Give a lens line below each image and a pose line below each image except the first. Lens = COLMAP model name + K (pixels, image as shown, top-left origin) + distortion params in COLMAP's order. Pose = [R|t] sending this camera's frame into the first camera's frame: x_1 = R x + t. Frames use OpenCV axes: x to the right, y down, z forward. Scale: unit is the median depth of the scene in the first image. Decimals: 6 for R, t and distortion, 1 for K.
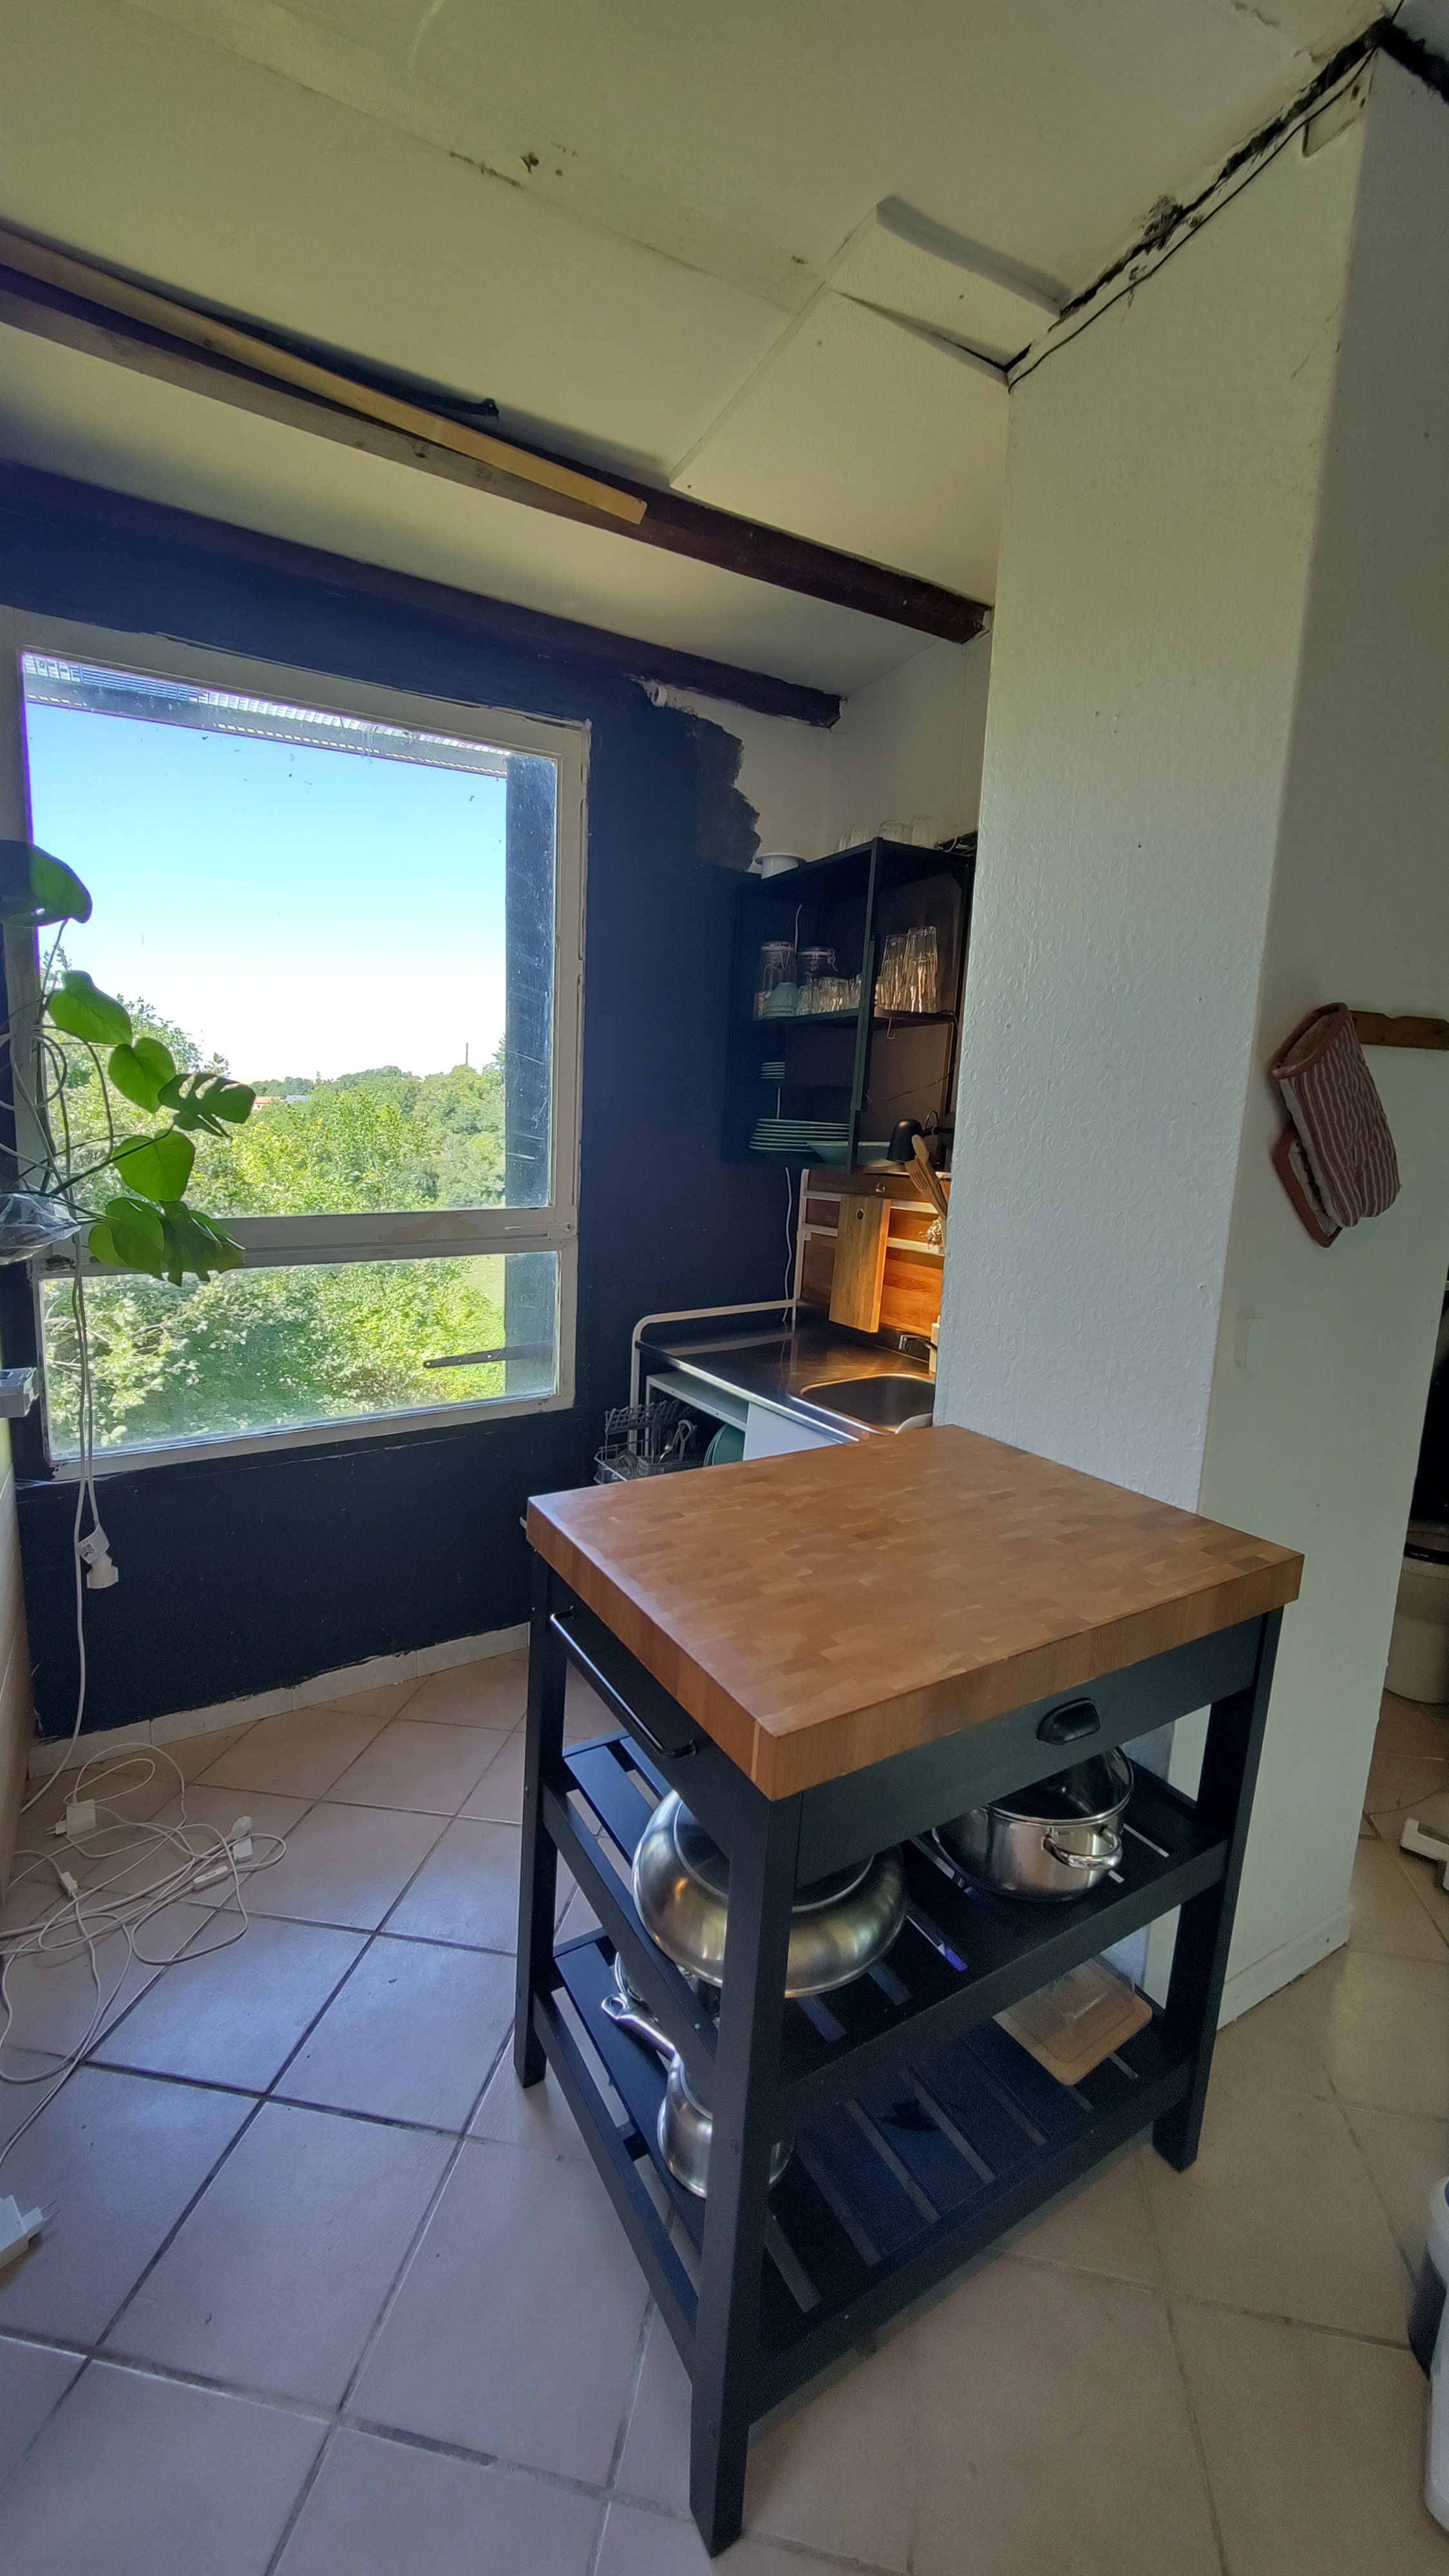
lens RADIAL K [[1010.1, 0, 724.5], [0, 1010.1, 1288.0], [0, 0, 1]] dist [-0.000317, -0.000149]
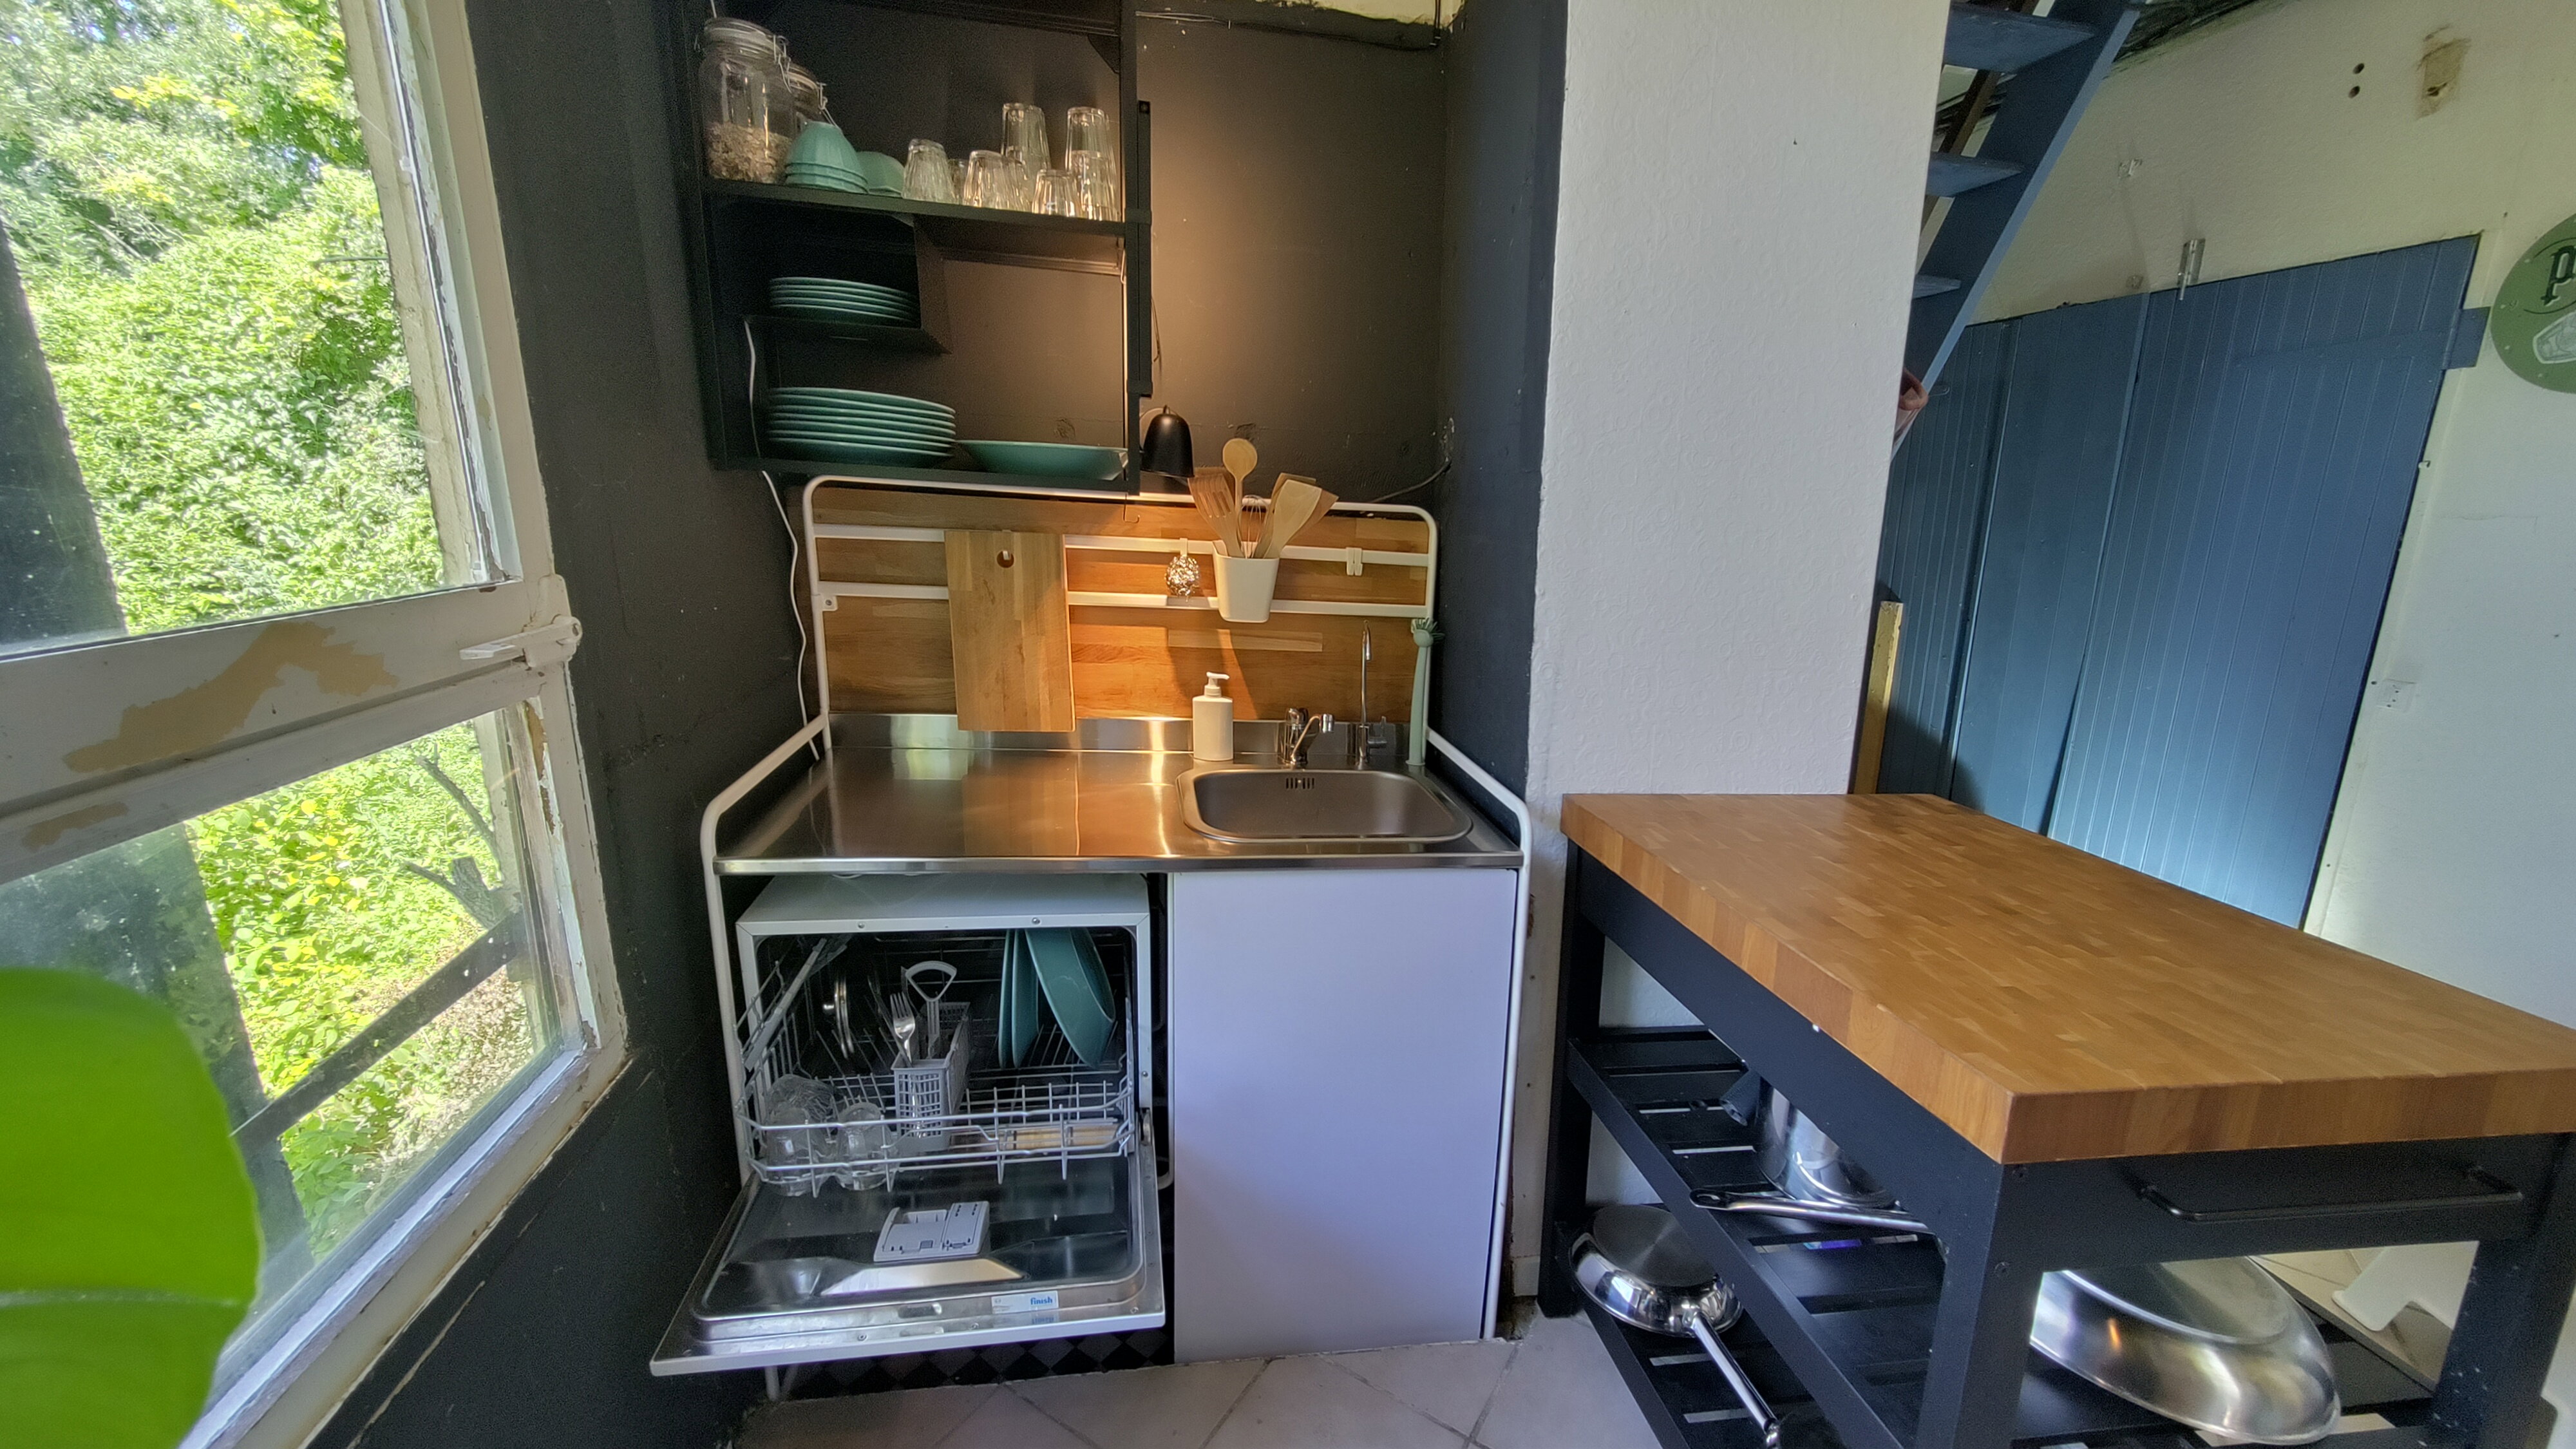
lens RADIAL K [[955.3, 0, 1285.3], [0, 955.3, 783.4], [0, 0, 1]] dist [-0.000048, -0.000030]
pose [[0.355874, -0.261293, 0.897262, -0.746275], [0.100329, 0.965251, 0.241299, -0.121873], [-0.929133, 0.004149, 0.369723, 1.152475]]
